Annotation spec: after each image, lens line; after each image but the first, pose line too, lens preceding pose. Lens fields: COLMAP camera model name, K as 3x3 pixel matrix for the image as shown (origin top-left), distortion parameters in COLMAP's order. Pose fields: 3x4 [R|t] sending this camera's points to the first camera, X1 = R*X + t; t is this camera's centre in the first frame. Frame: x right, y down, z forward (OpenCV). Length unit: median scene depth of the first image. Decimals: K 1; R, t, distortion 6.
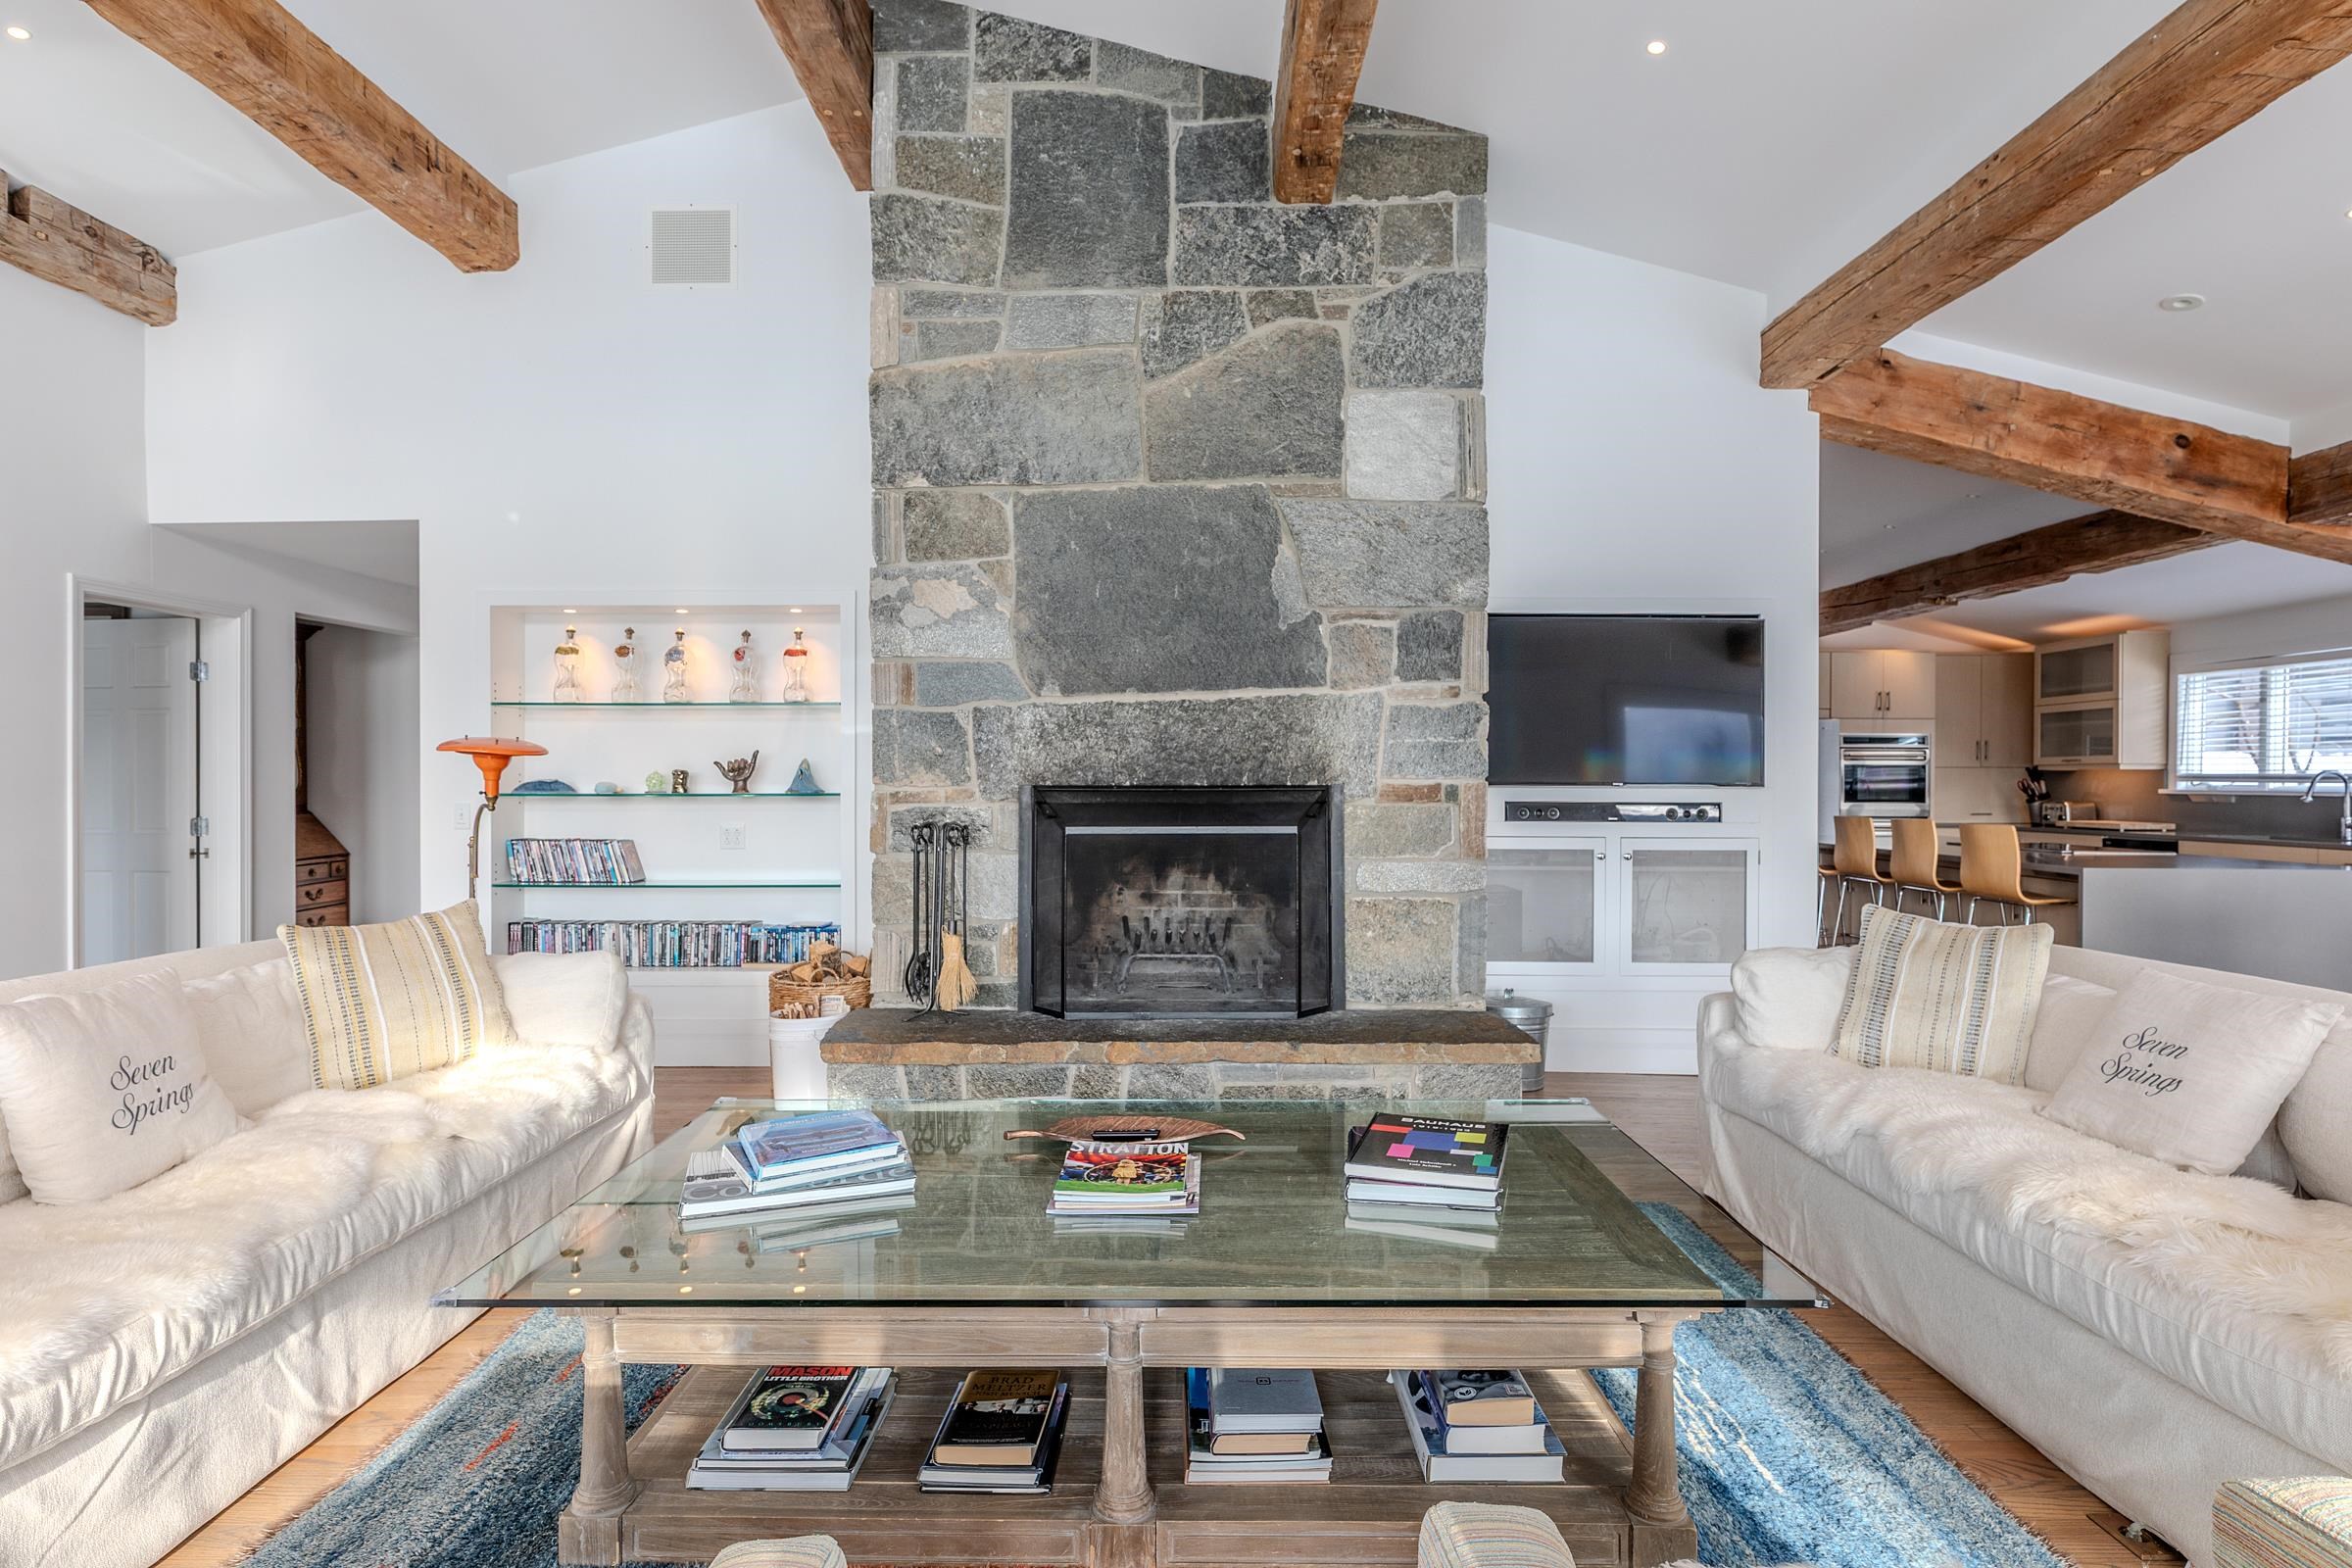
lens RADIAL K [[1147.8, 0, 1180.0], [0, 1147.8, 788.3], [0, 0, 1]] dist [-0.006208, 0.000707]
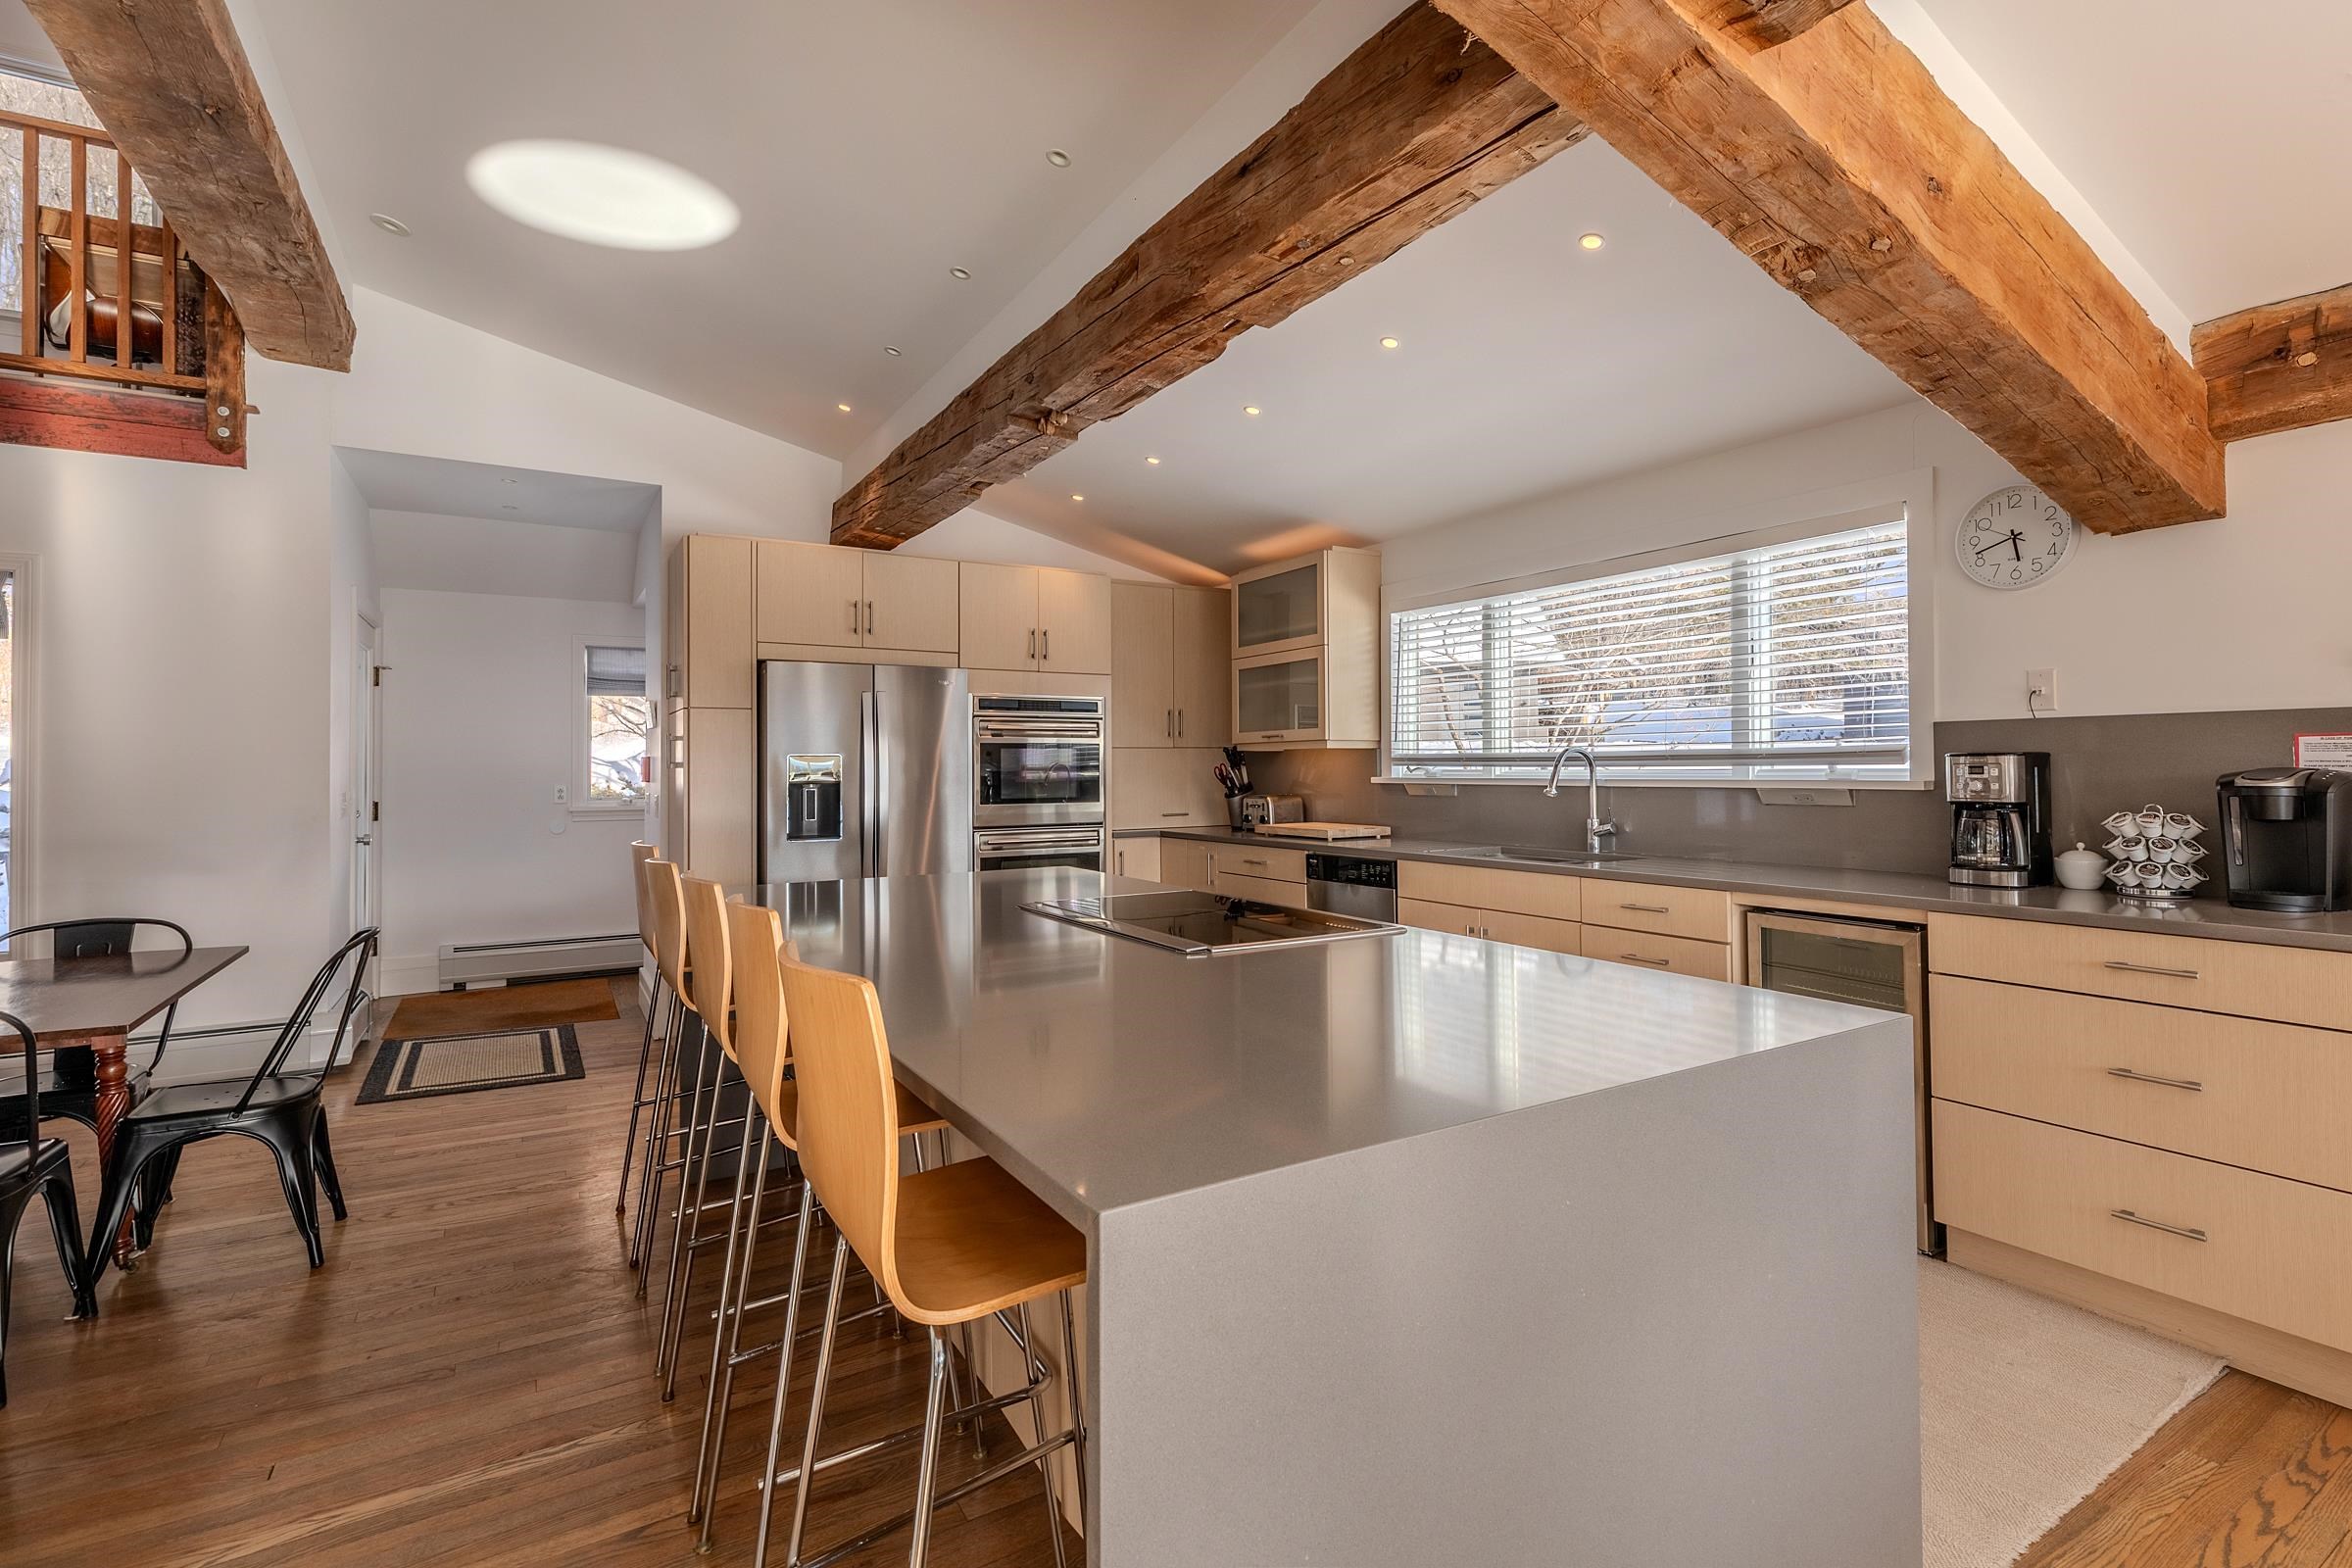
lens RADIAL K [[1072.3, 0, 1228.1], [0, 1072.3, 755.2], [0, 0, 1]] dist [0.005203, -0.000177]
pose [[0.836401, -0.004380, 0.548101, 0.789146], [0.013597, 0.999826, -0.012760, -0.010328], [-0.547950, 0.018125, 0.836315, 0.929670]]
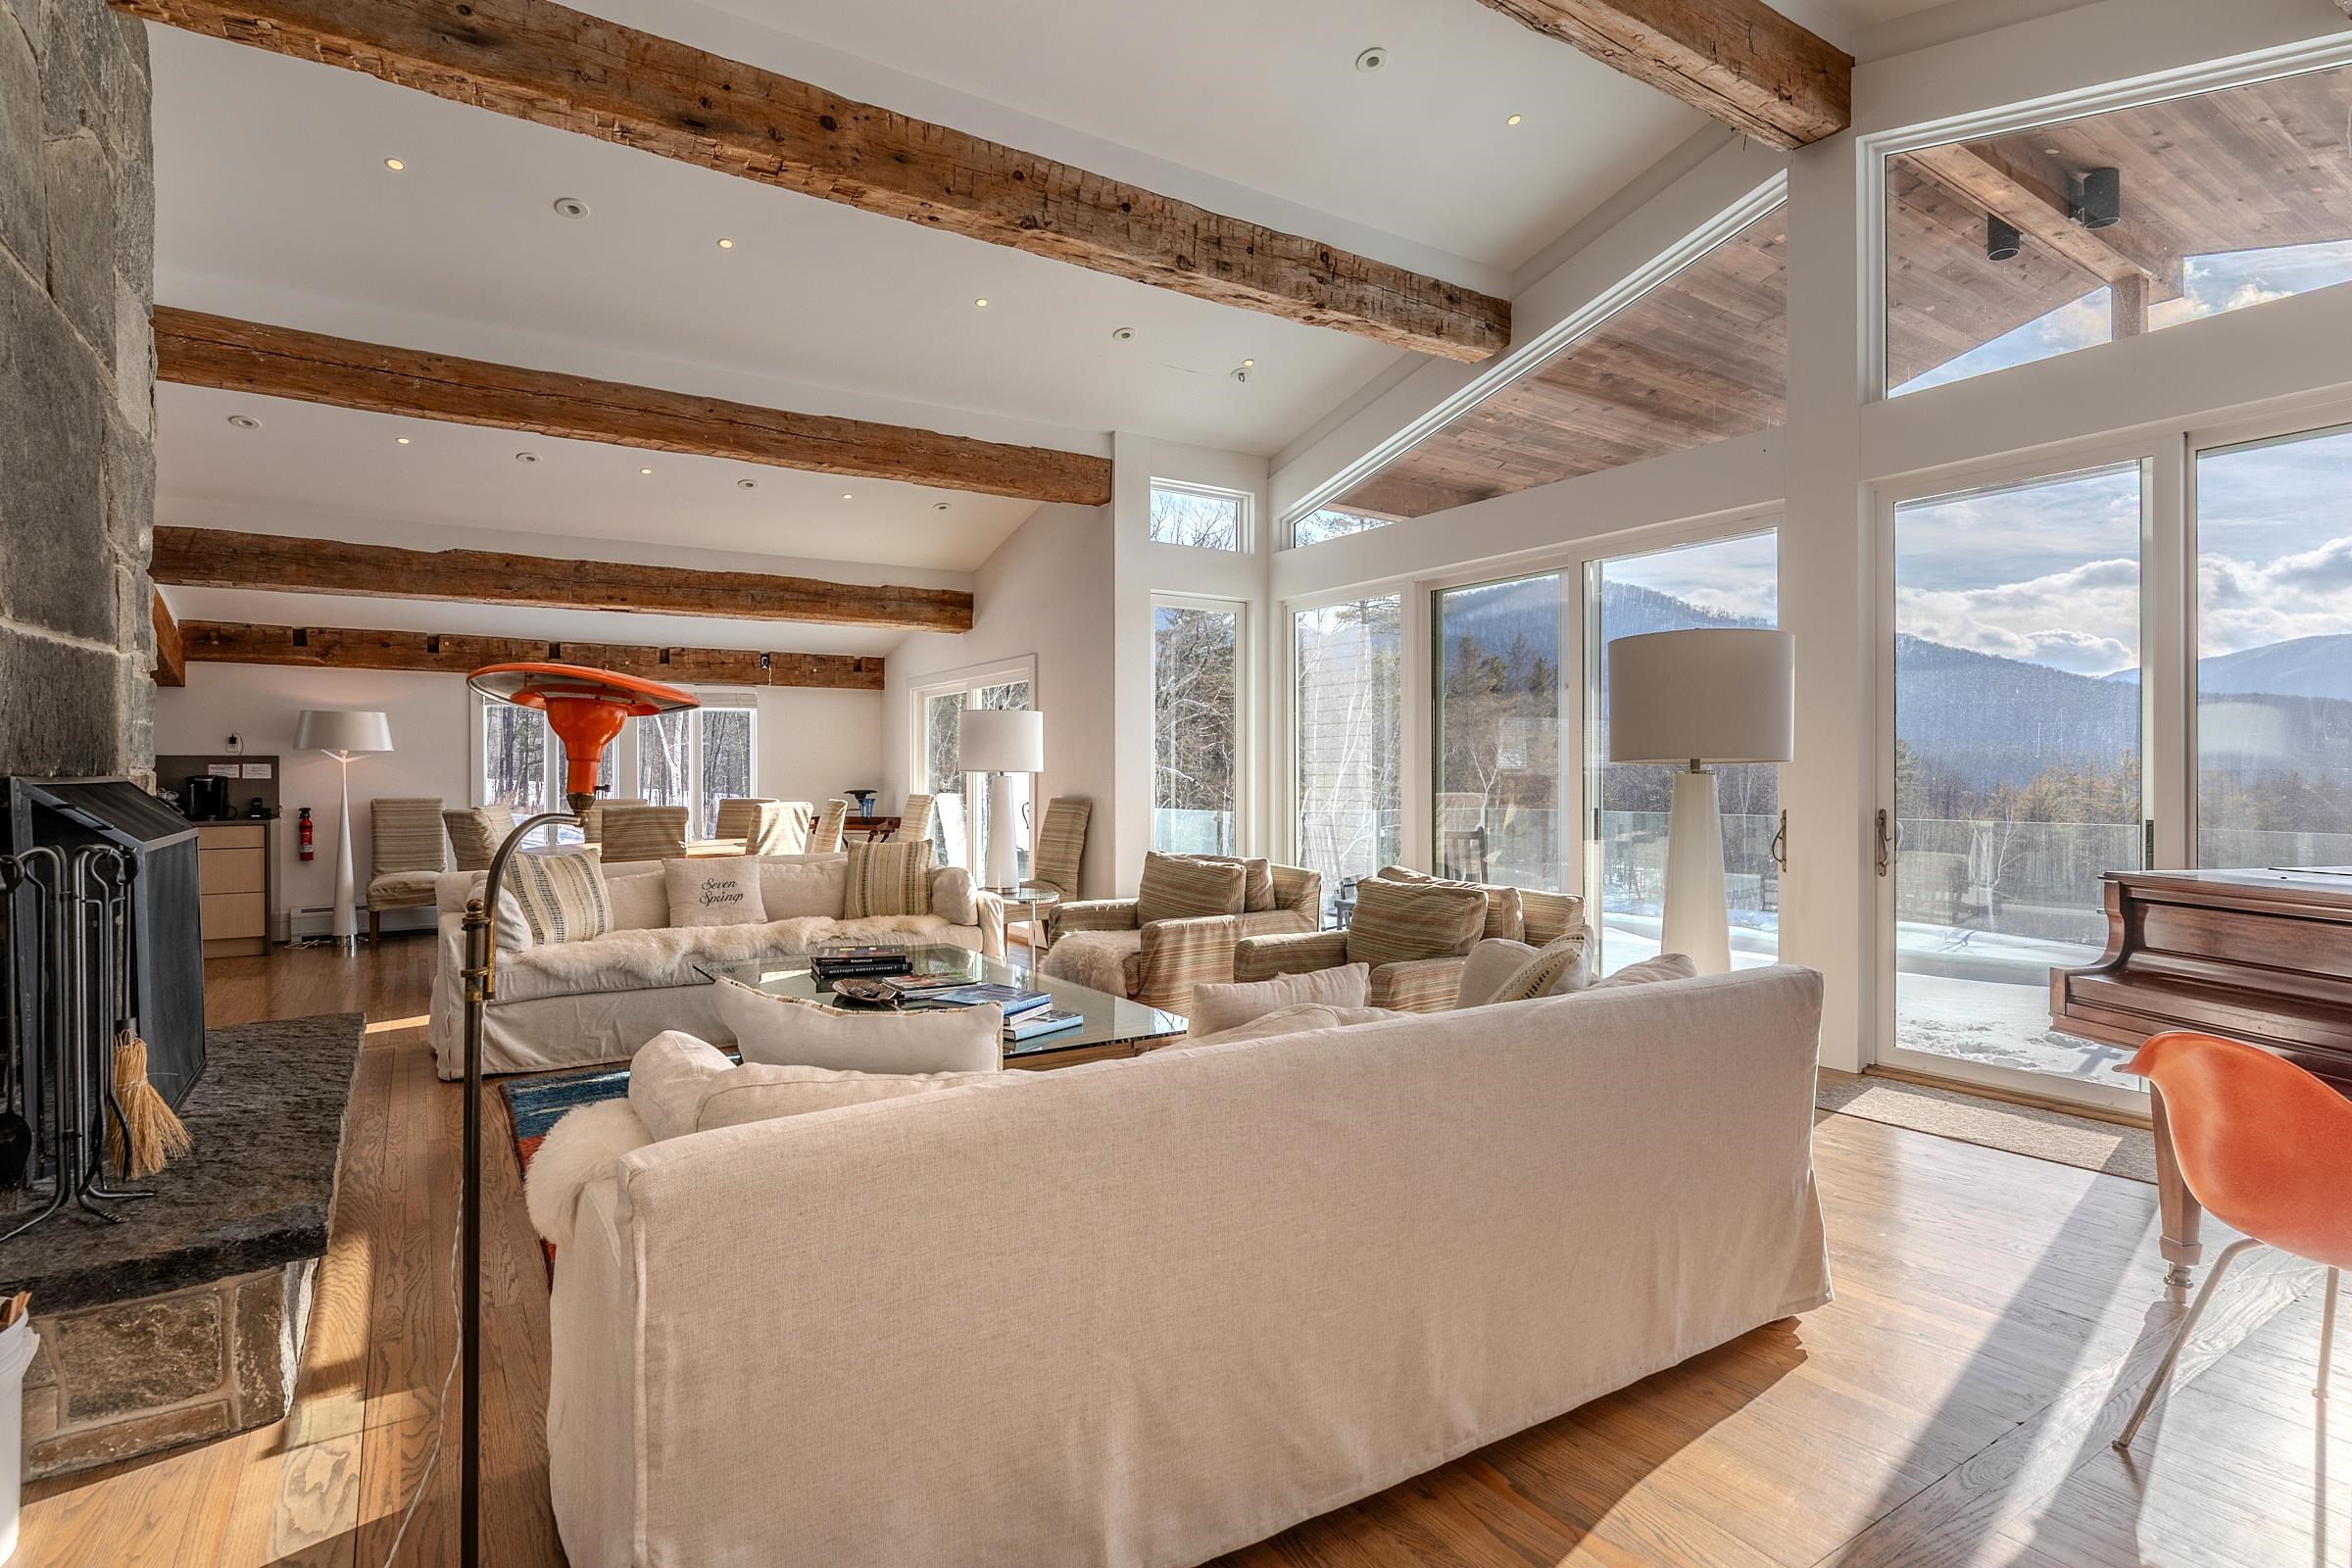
lens RADIAL K [[1147.8, 0, 1182.4], [0, 1147.8, 784.5], [0, 0, 1]] dist [-0.006208, 0.000707]
pose [[-0.541271, -0.009351, 0.840796, -0.867669], [0.006218, 0.999866, 0.015122, -0.004535], [-0.840825, 0.013413, -0.541141, 0.774104]]
